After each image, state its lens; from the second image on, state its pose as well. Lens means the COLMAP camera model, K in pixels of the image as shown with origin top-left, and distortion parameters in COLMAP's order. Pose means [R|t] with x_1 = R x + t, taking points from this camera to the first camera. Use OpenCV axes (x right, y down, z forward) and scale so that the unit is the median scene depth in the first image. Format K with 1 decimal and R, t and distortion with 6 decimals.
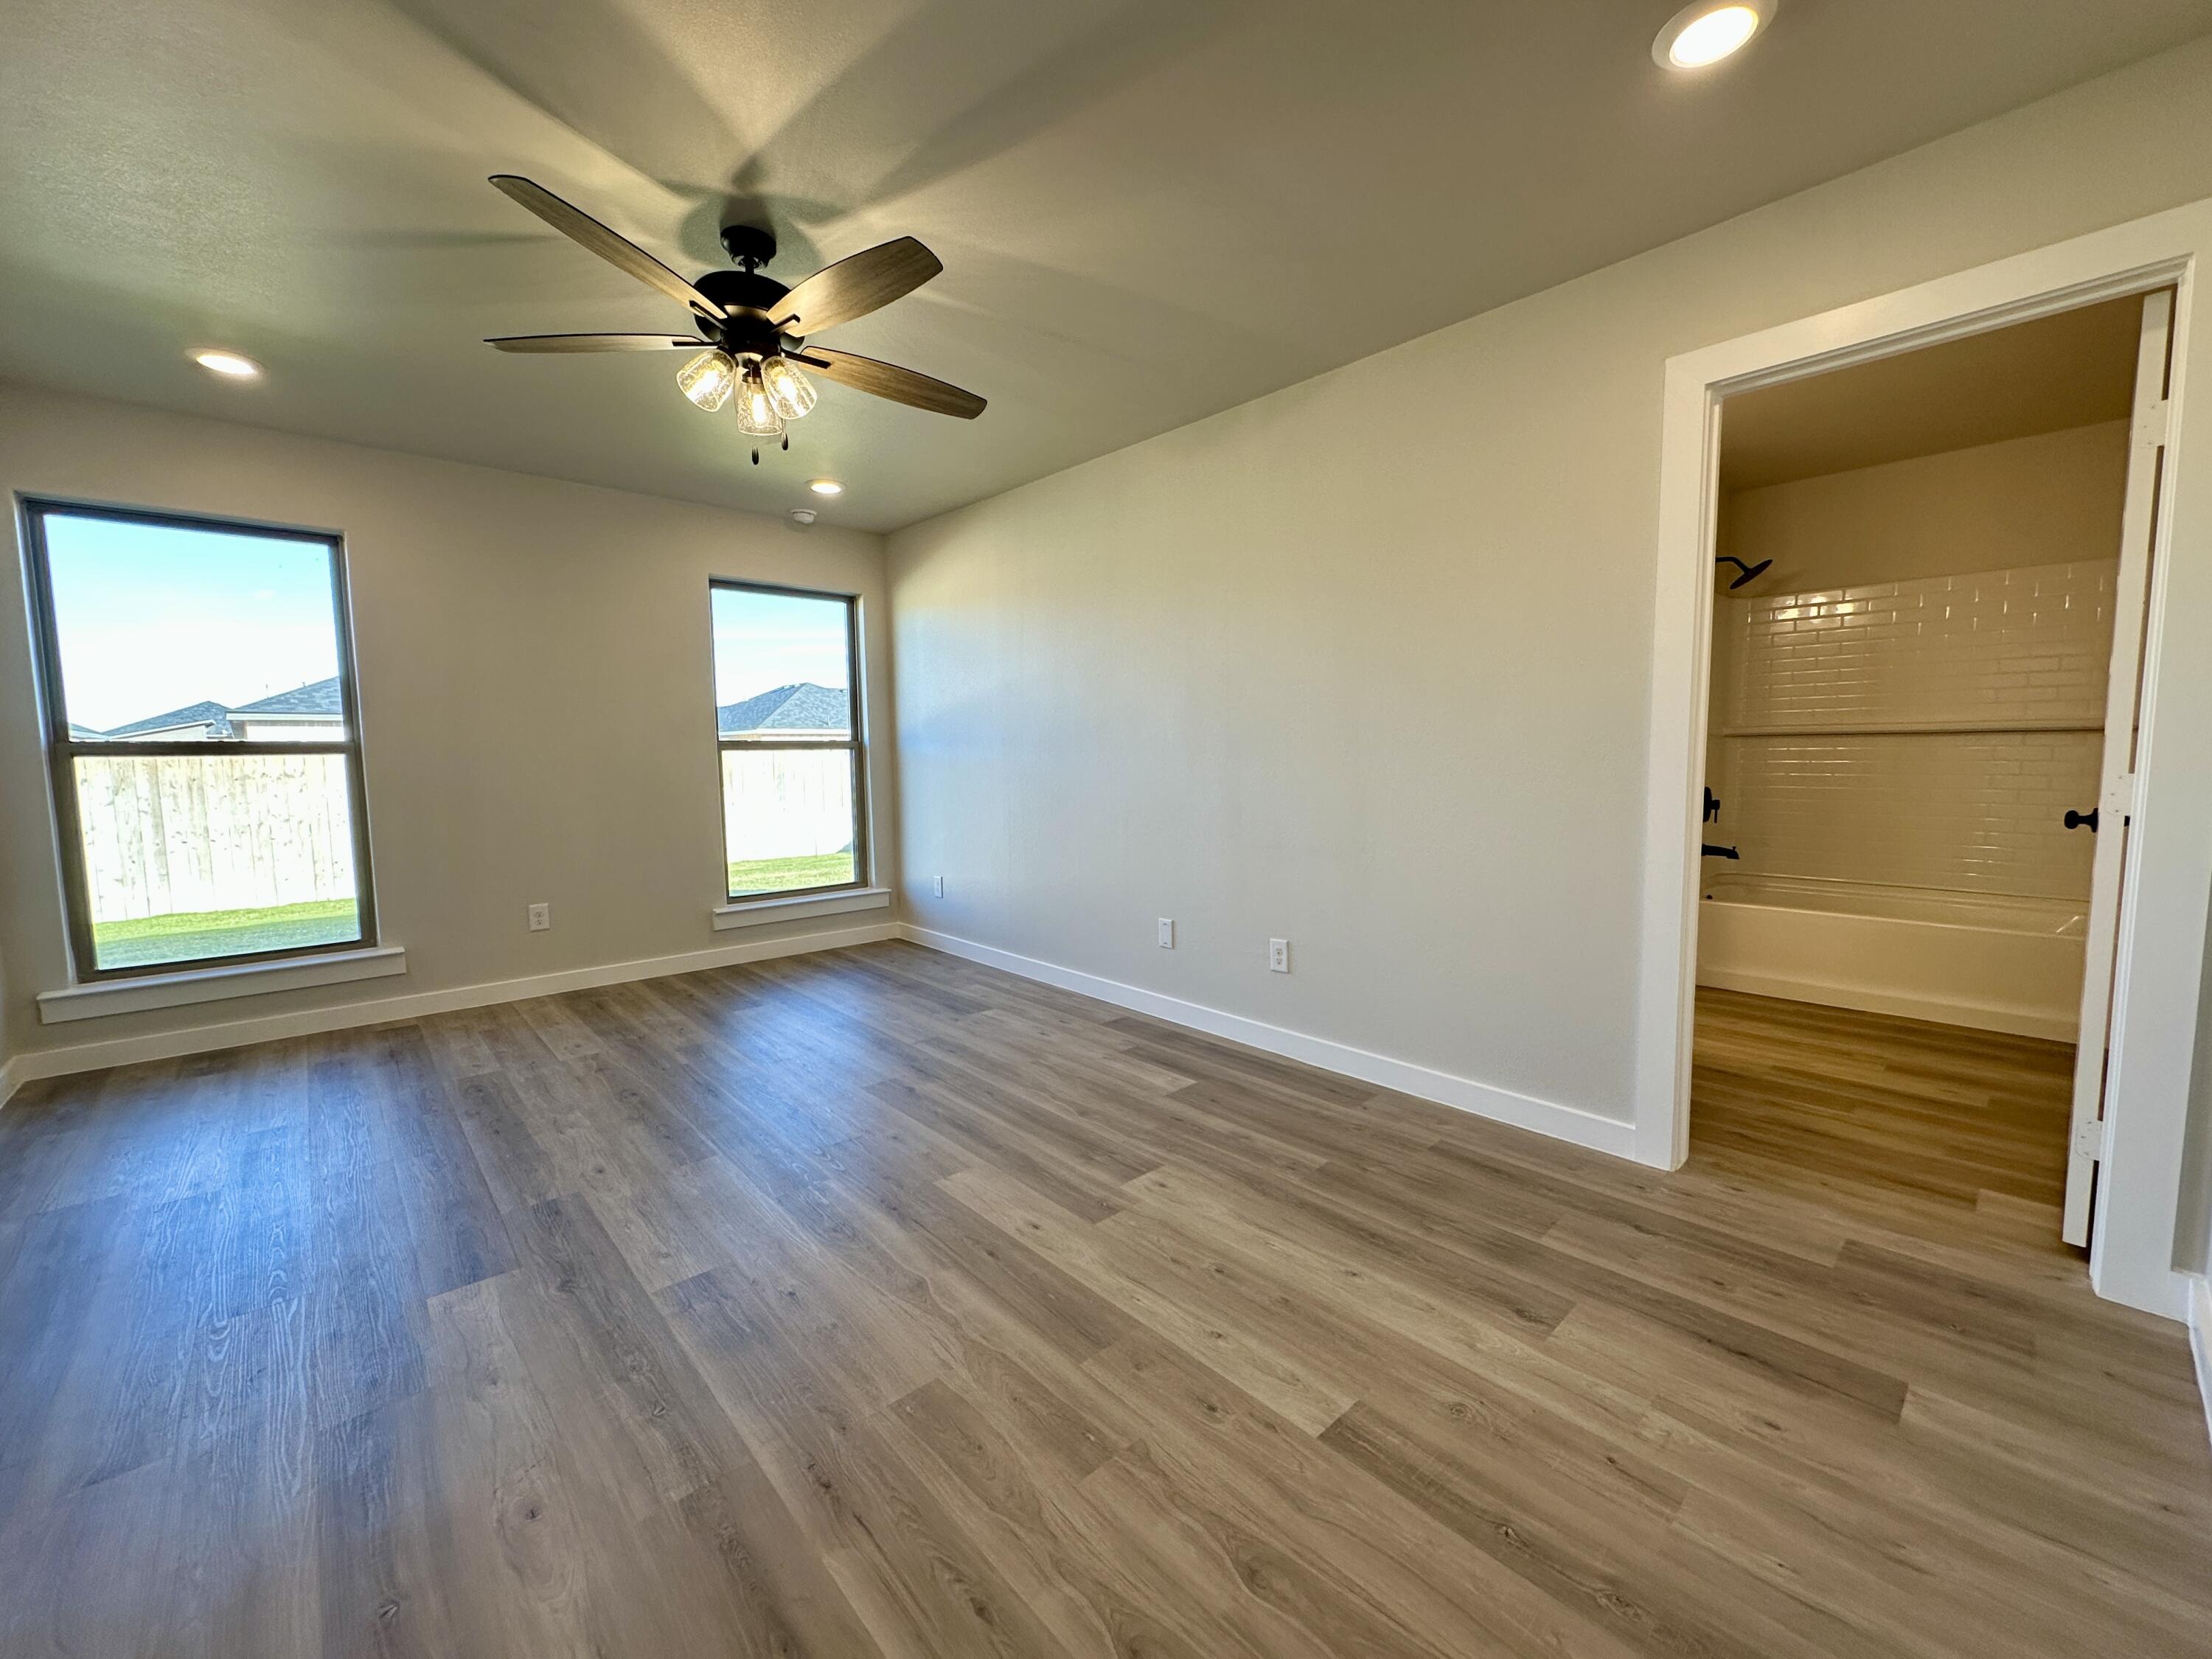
lens RADIAL K [[879.1, 0, 1103.7], [0, 879.1, 831.4], [0, 0, 1]] dist [-0.004197, 0.000376]
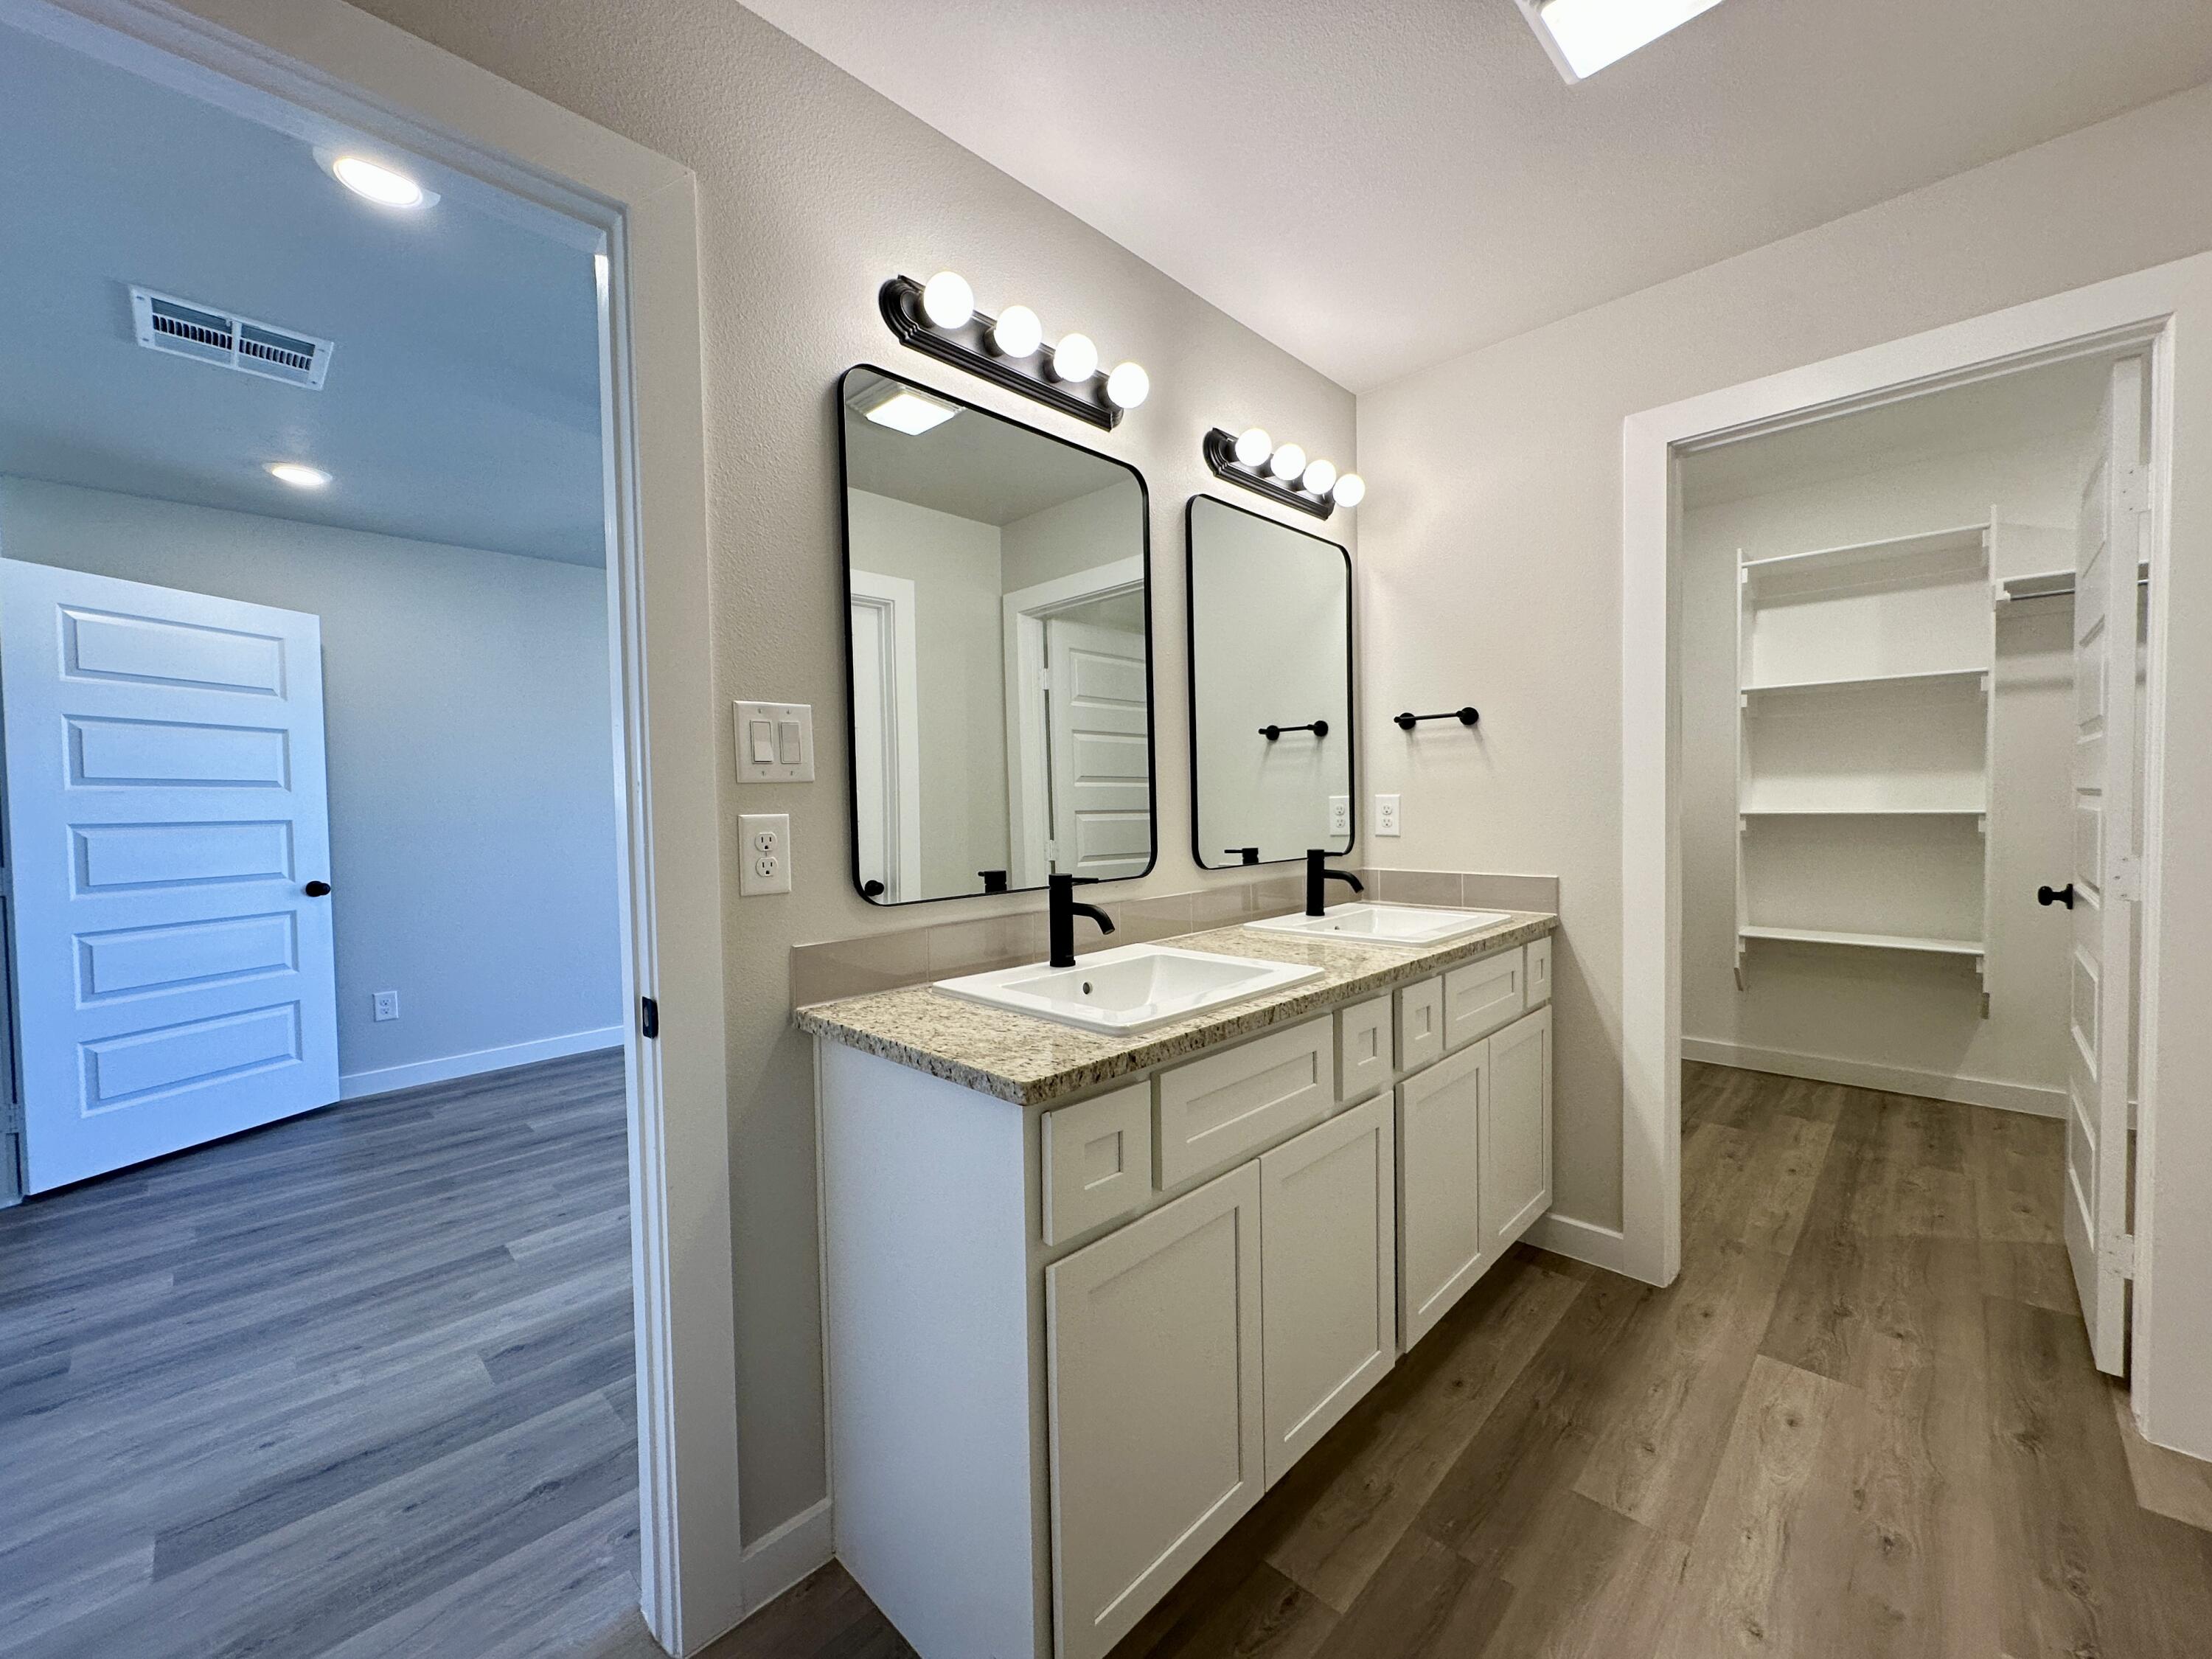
lens RADIAL K [[879.1, 0, 1103.7], [0, 879.1, 831.4], [0, 0, 1]] dist [-0.004197, 0.000376]
pose [[0.059338, 0.044438, -0.997248, 1.364533], [-0.071599, 0.996625, 0.040150, -0.175215], [0.995667, 0.069020, 0.062320, 1.384750]]
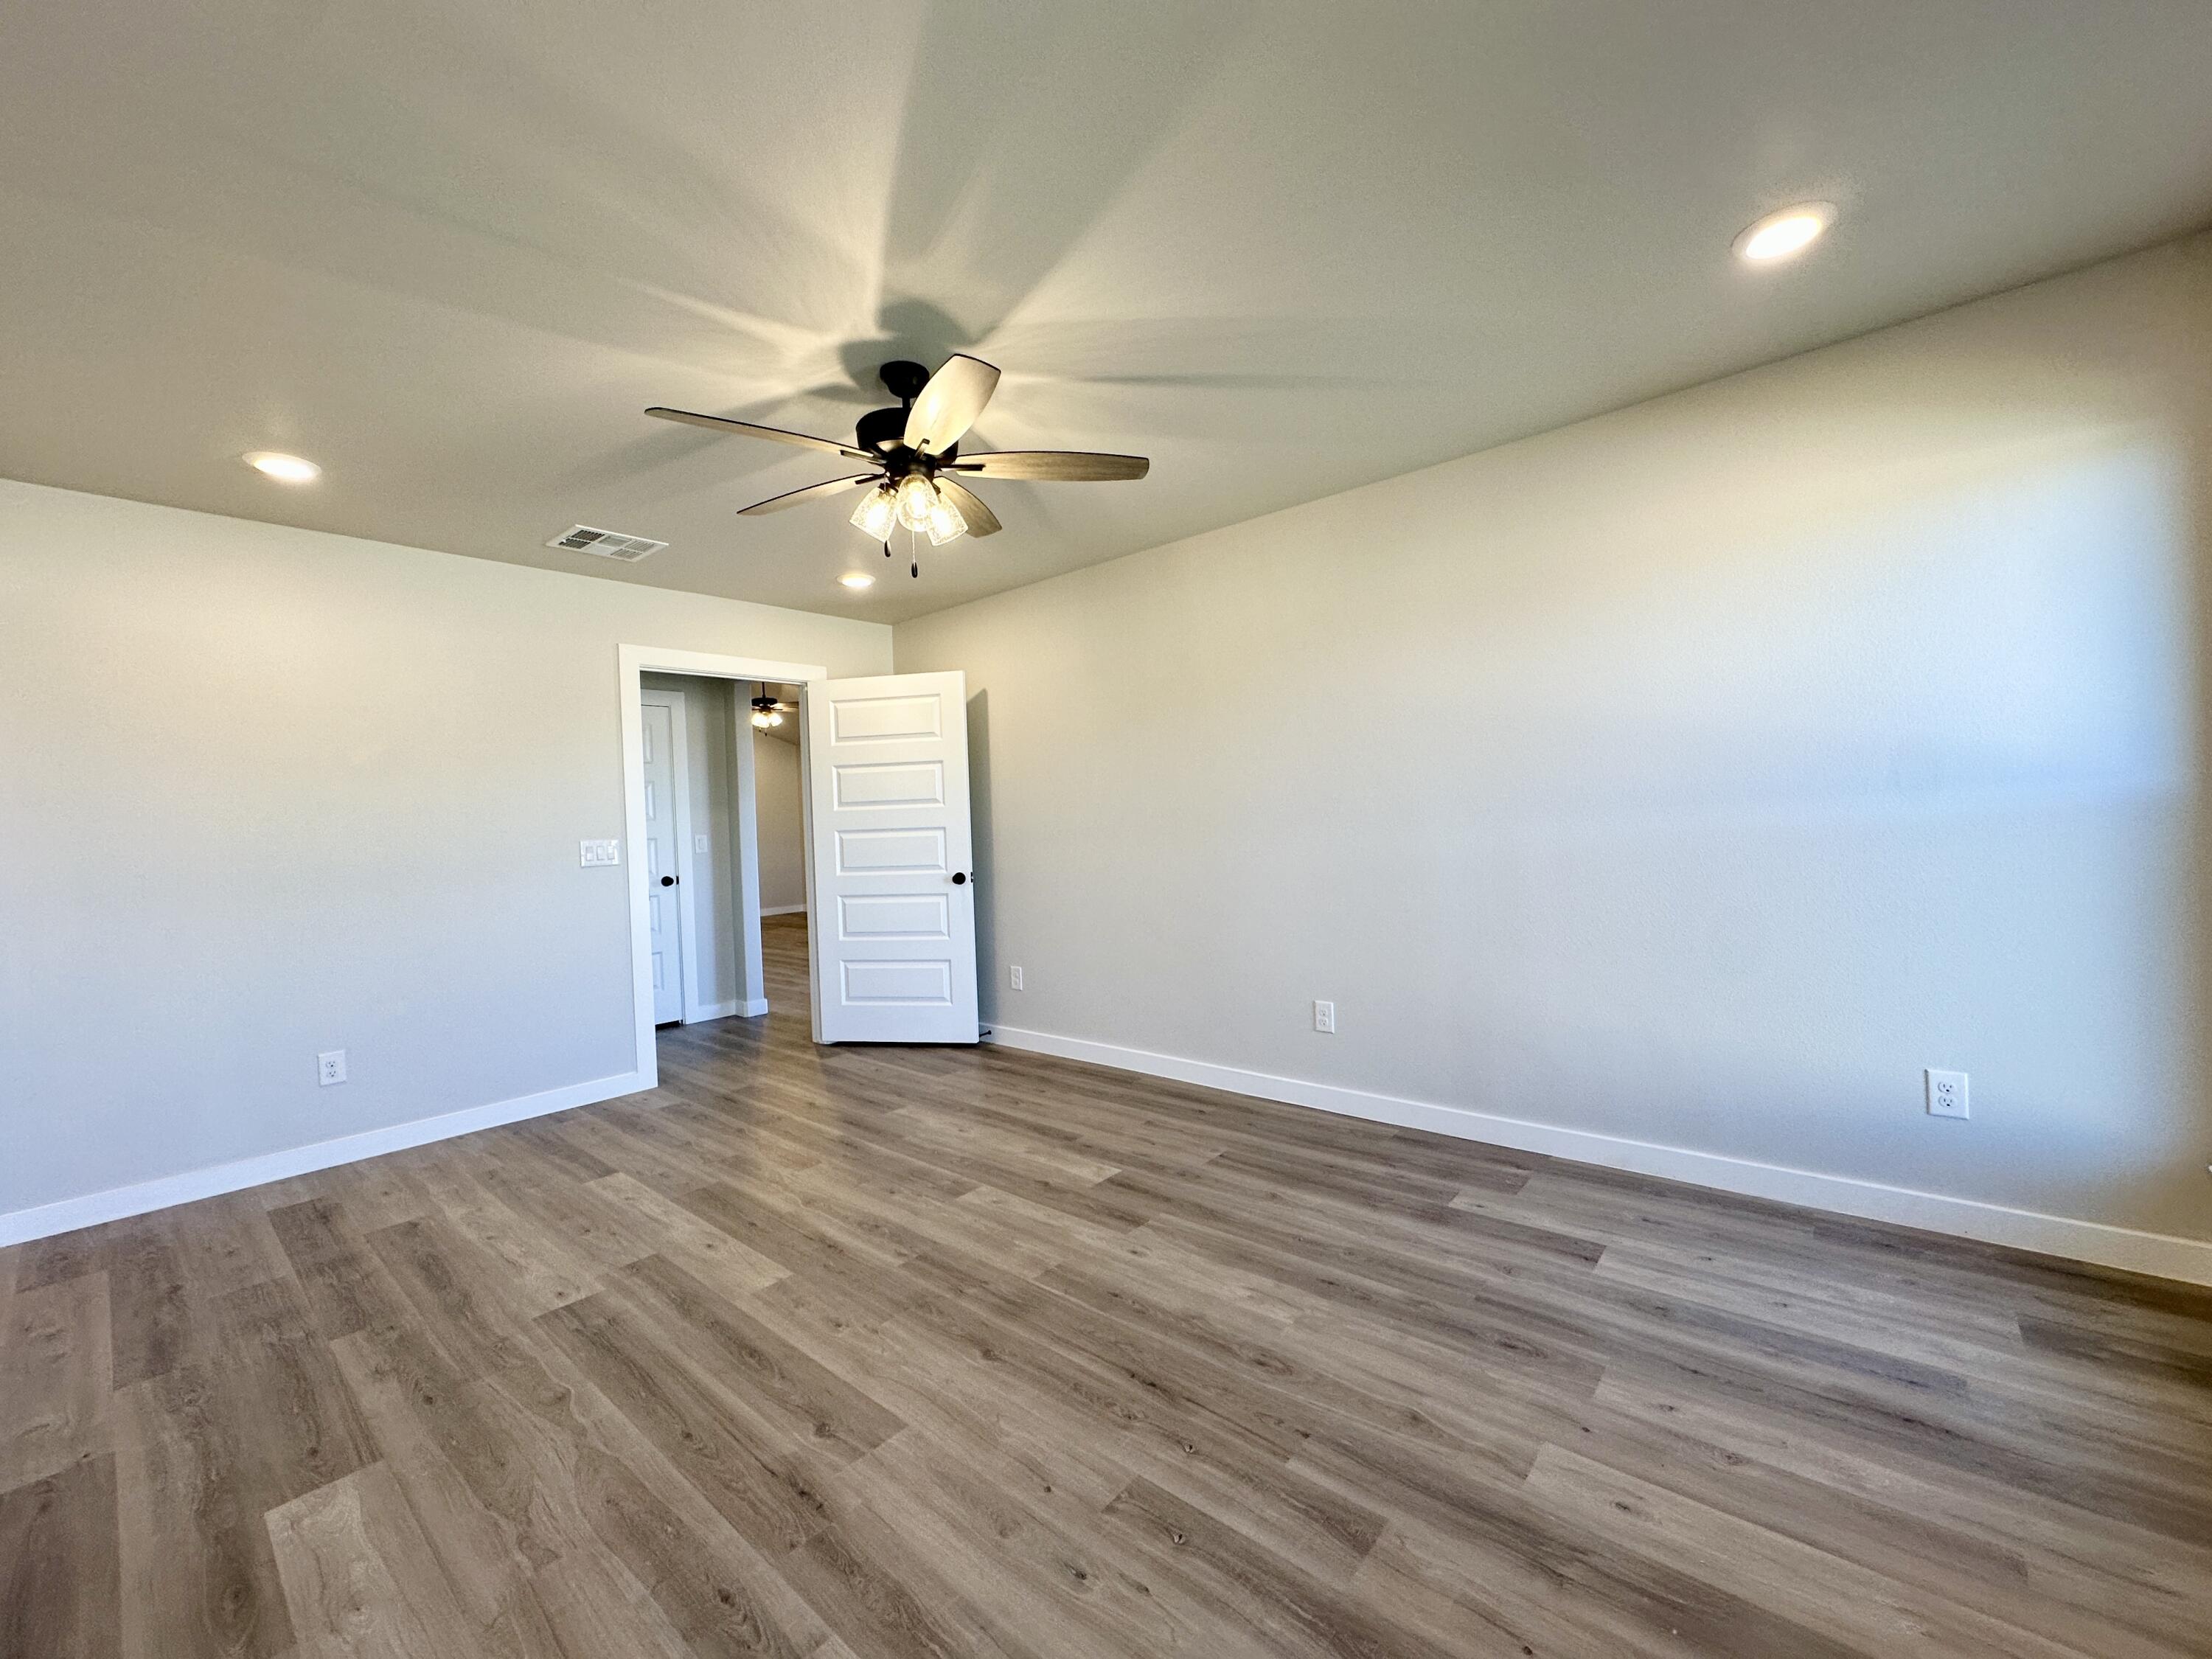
lens RADIAL K [[879.1, 0, 1103.7], [0, 879.1, 831.4], [0, 0, 1]] dist [-0.004197, 0.000376]
pose [[-0.991793, 0.051408, -0.117061, -0.512379], [0.038956, 0.993573, 0.106283, -0.231296], [0.121772, 0.100851, -0.987421, 2.234899]]
